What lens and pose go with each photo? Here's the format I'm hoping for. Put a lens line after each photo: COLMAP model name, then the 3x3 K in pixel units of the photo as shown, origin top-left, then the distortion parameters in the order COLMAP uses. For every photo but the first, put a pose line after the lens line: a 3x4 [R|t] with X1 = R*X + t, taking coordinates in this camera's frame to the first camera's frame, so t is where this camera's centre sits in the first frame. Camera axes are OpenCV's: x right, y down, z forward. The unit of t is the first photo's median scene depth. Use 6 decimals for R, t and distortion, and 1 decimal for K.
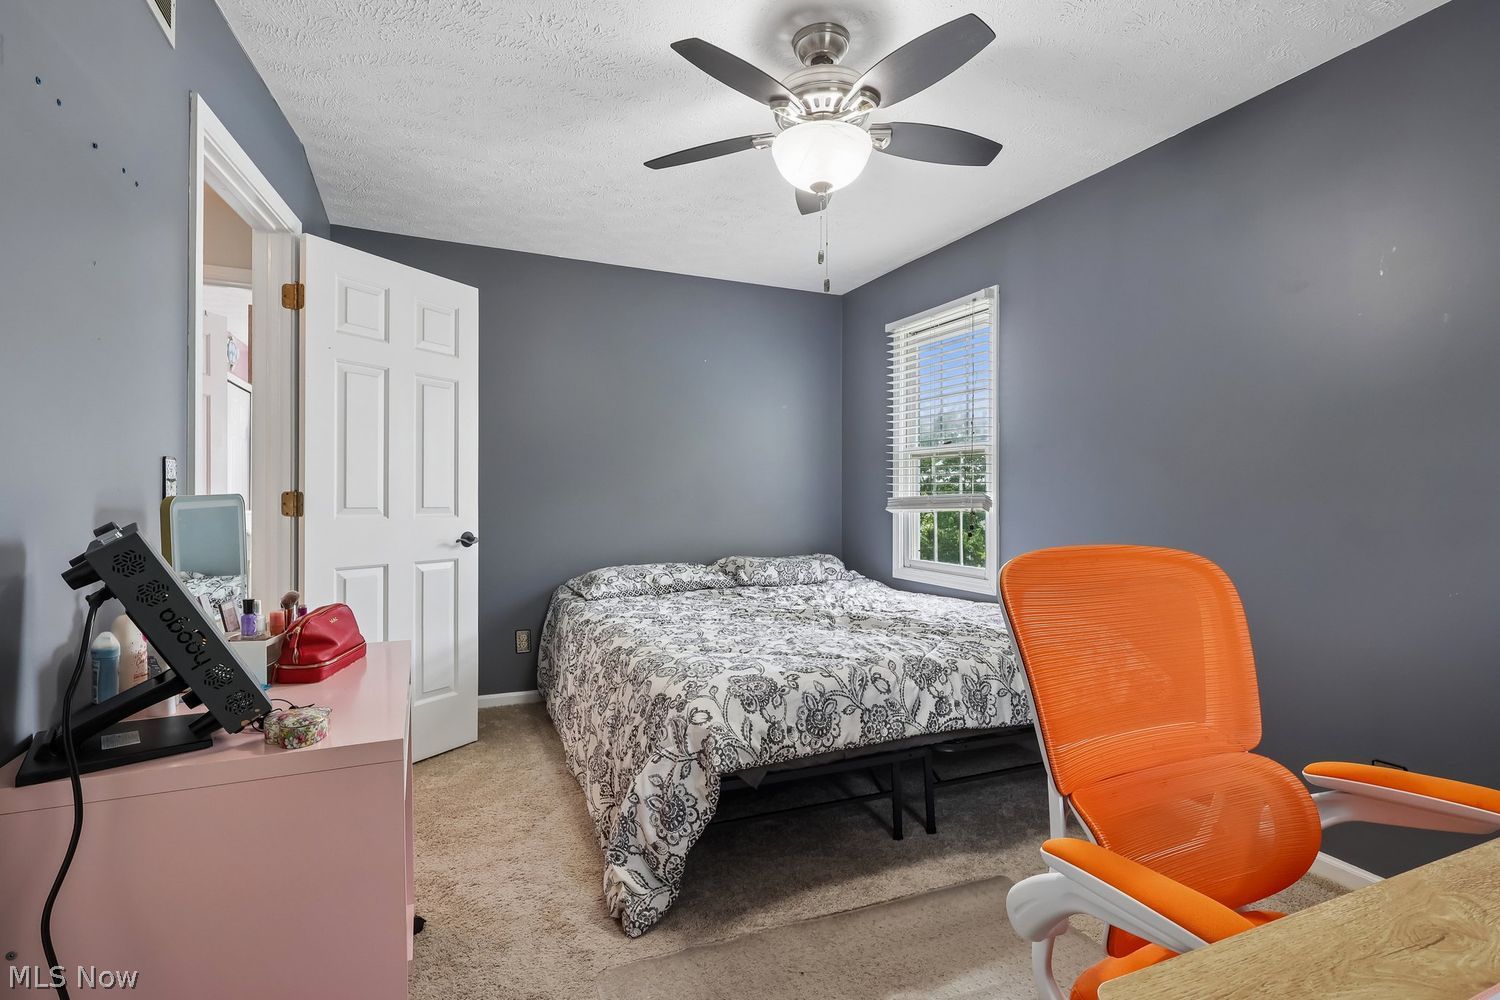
lens RADIAL K [[694.6, 0, 750.0], [0, 694.6, 500.0], [0, 0, 1]] dist [-0.016537, -0.000217]
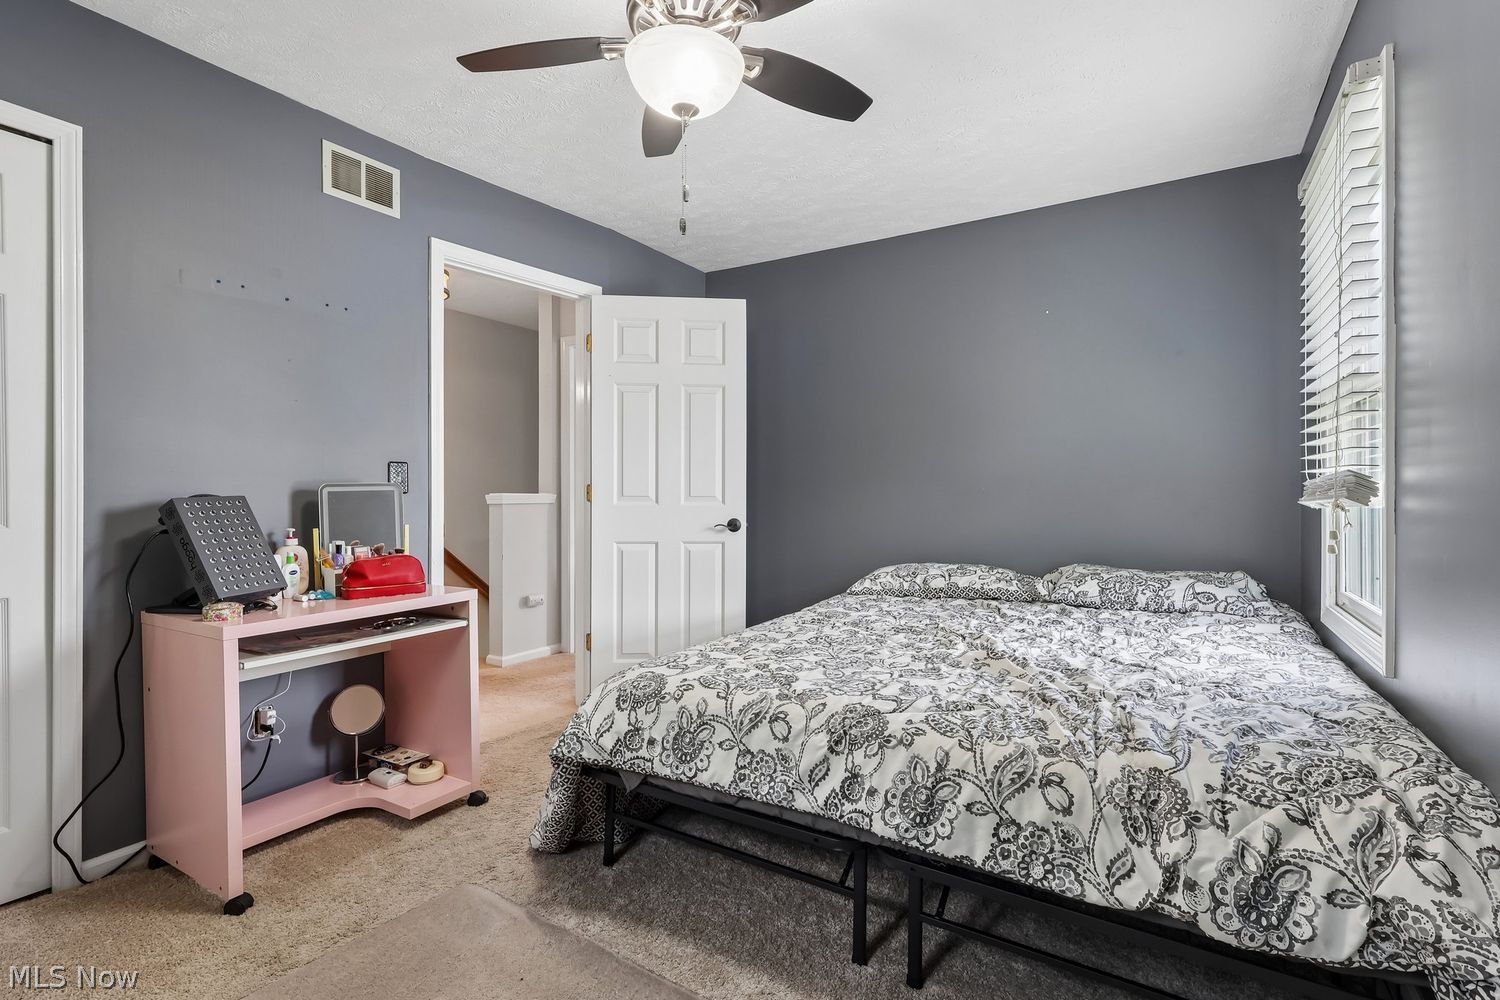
lens RADIAL K [[702.6, 0, 746.8], [0, 702.6, 502.8], [0, 0, 1]] dist [-0.016986, 0.016892]
pose [[0.567397, 0.006161, -0.823421, 0.780508], [0.001188, 0.999965, 0.008301, 0.015987], [0.823444, -0.005688, 0.567370, 0.533339]]
